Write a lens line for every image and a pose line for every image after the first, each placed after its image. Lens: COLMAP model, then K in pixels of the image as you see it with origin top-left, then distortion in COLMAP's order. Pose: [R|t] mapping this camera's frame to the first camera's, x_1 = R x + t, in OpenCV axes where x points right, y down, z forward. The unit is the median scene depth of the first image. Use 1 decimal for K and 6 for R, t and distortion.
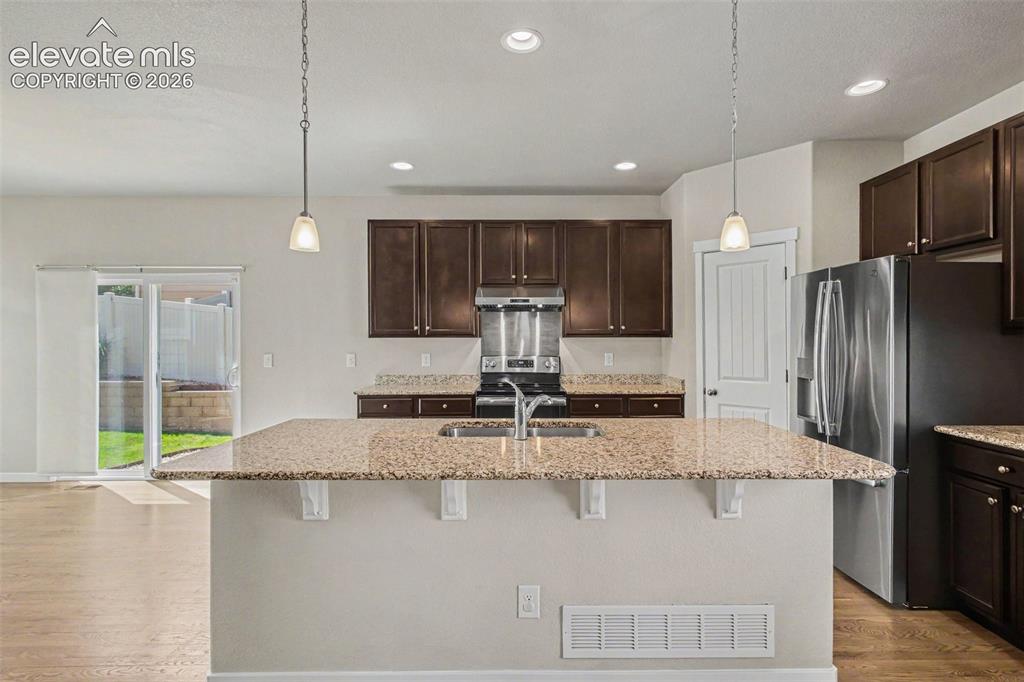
lens RADIAL K [[485.3, 0, 522.3], [0, 485.3, 337.6], [0, 0, 1]] dist [-0.004691, -0.000334]
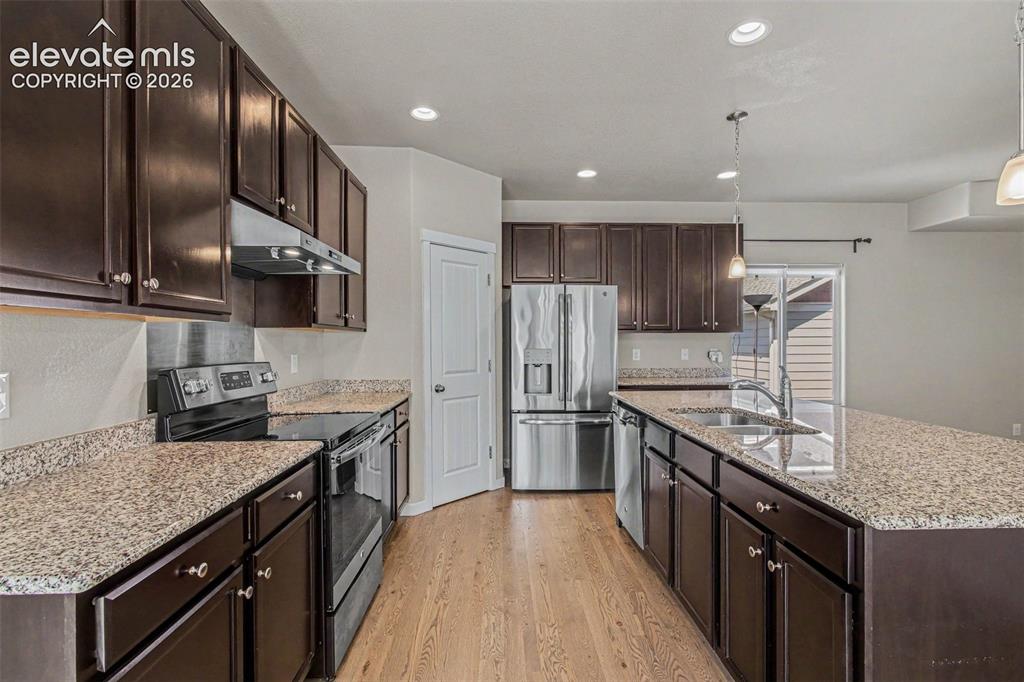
lens RADIAL K [[477.8, 0, 515.0], [0, 477.8, 340.0], [0, 0, 1]] dist [-0.001773, -0.000391]
pose [[-0.028896, 0.004404, 0.999573, -0.505592], [-0.001967, 0.999988, -0.004463, 0.016993], [-0.999581, -0.002096, -0.028887, 0.779052]]
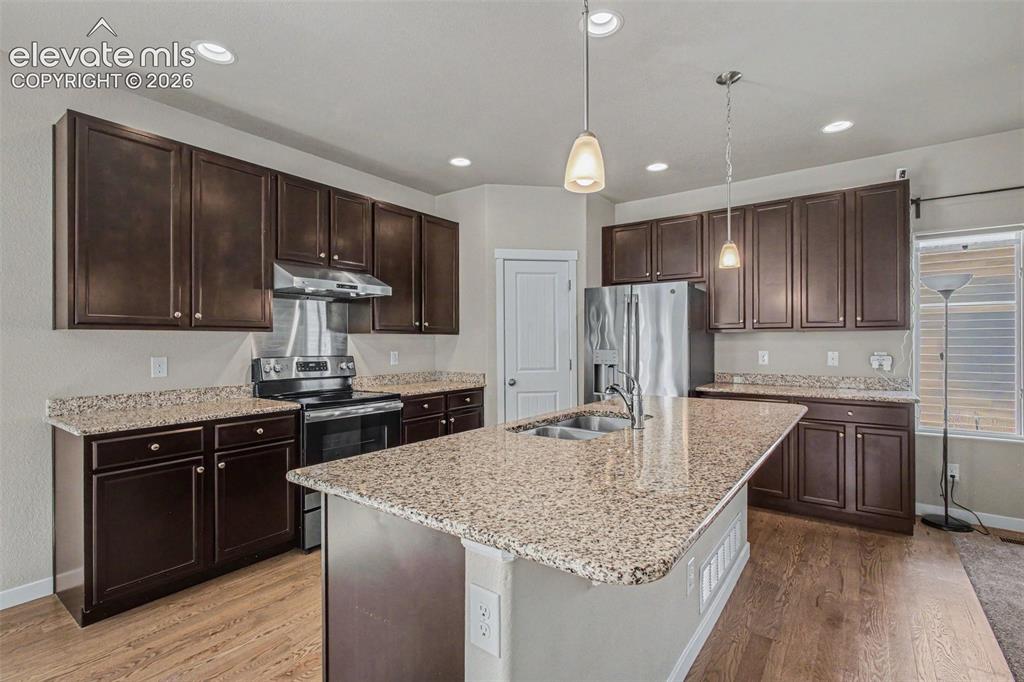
lens RADIAL K [[473.4, 0, 513.4], [0, 473.4, 341.5], [0, 0, 1]] dist [0.000891, 0.000548]
pose [[0.595837, 0.001872, 0.803103, -0.447606], [-0.000594, 0.999998, -0.001890, 0.015556], [-0.803105, 0.000650, 0.595837, 0.296798]]
